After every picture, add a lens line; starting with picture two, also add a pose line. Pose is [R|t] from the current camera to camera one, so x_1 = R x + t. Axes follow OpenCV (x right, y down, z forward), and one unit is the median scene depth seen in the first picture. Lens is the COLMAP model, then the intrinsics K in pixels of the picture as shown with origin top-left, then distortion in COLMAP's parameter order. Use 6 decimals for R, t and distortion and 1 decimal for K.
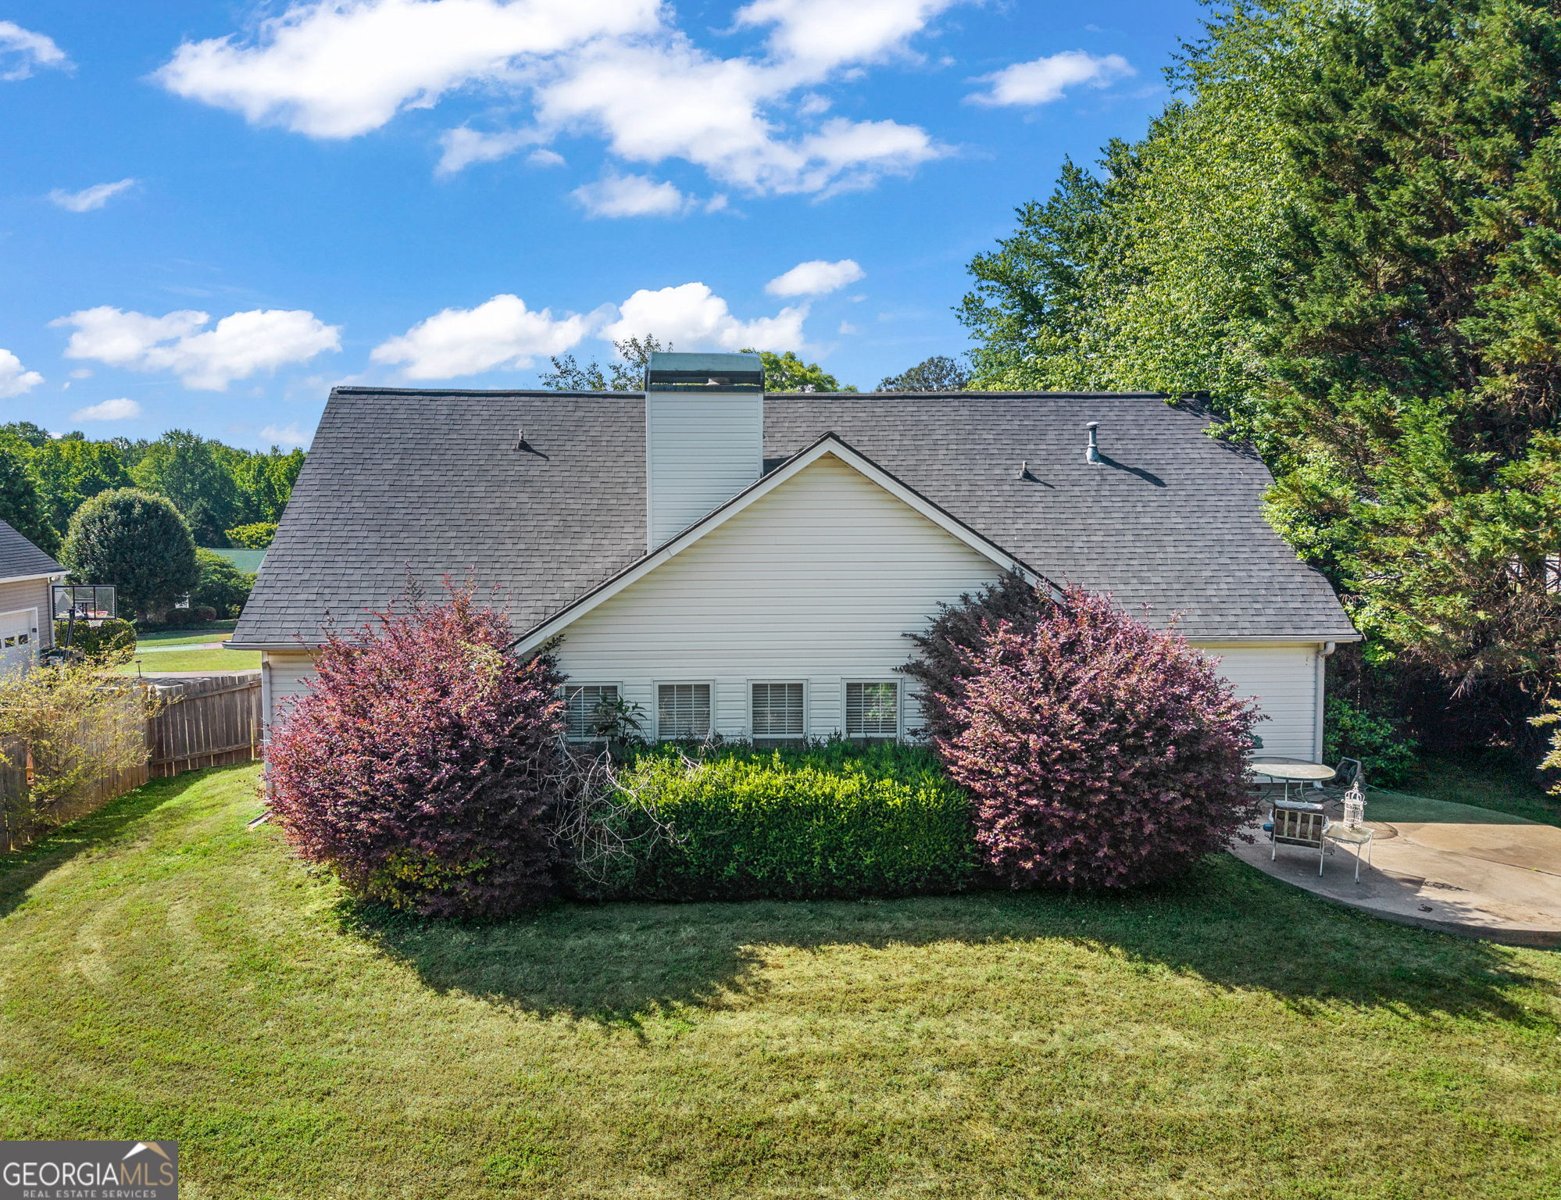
lens RADIAL K [[753.4, 0, 780.5], [0, 753.4, 600.0], [0, 0, 1]] dist [0.010414, -0.000710]
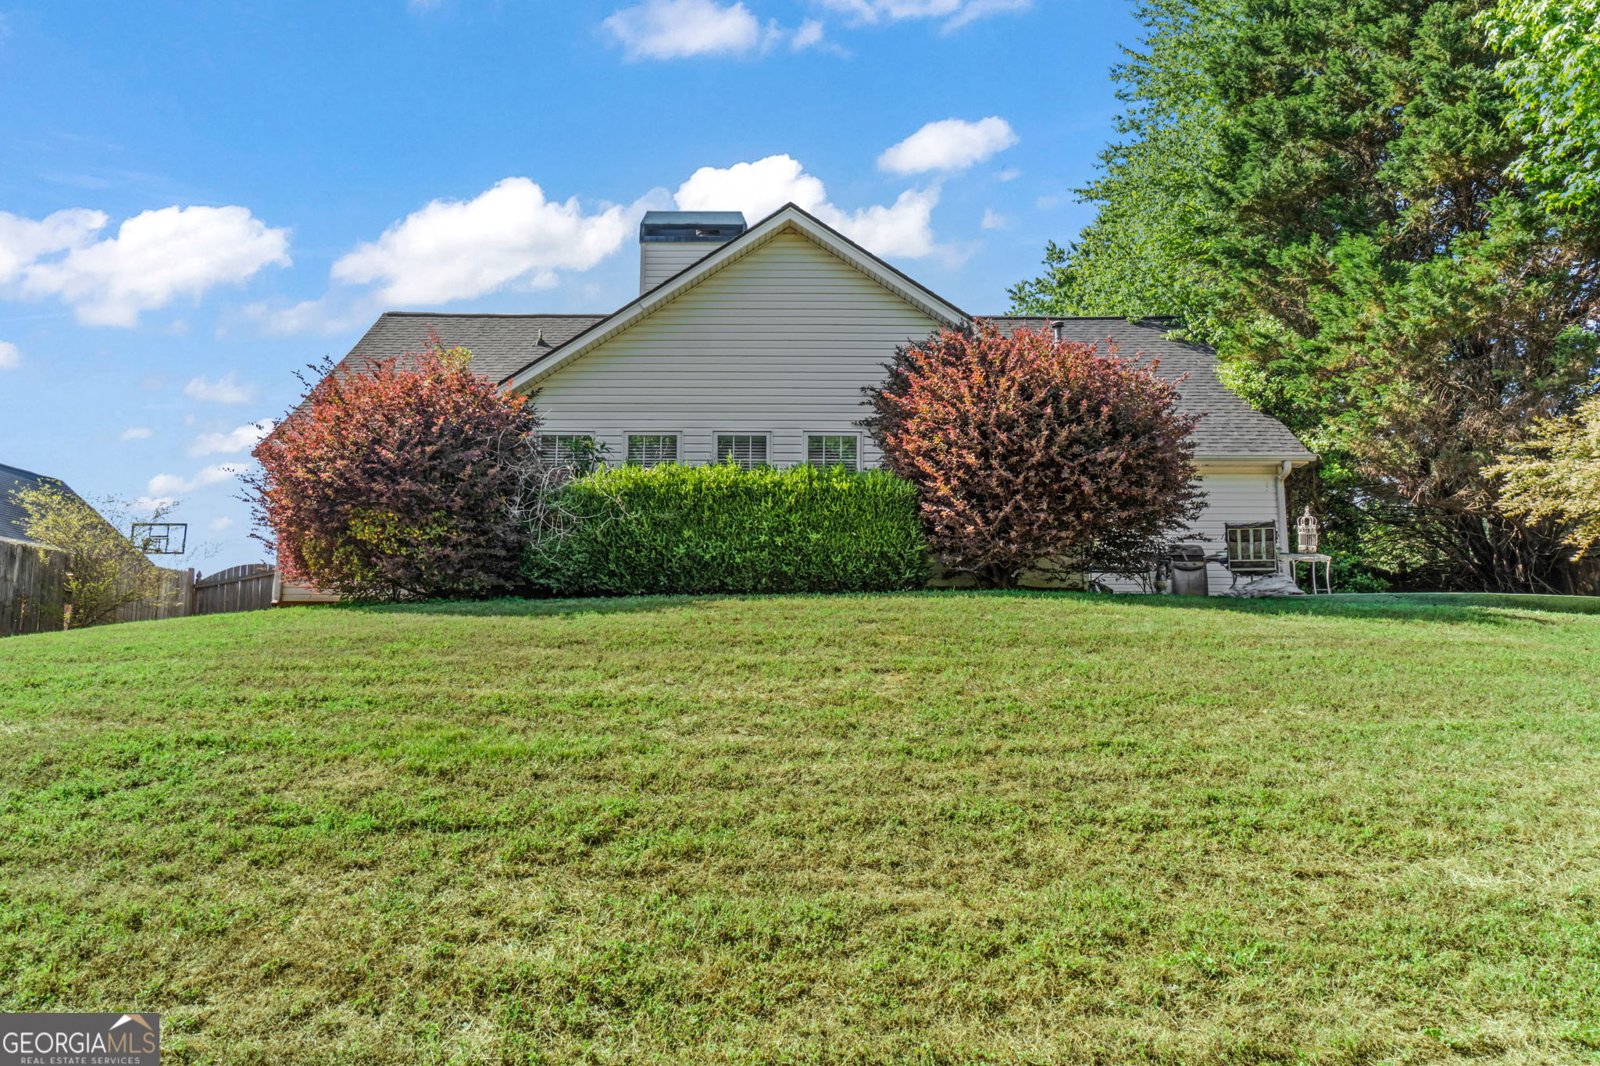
lens RADIAL K [[695.8, 0, 772.3], [0, 695.8, 514.2], [0, 0, 1]] dist [0.002372, 0.000435]
pose [[0.999330, 0.002957, -0.036468, 0.075522], [-0.008068, 0.990004, -0.140810, 0.358574], [0.035687, 0.141009, 0.989365, 0.053178]]
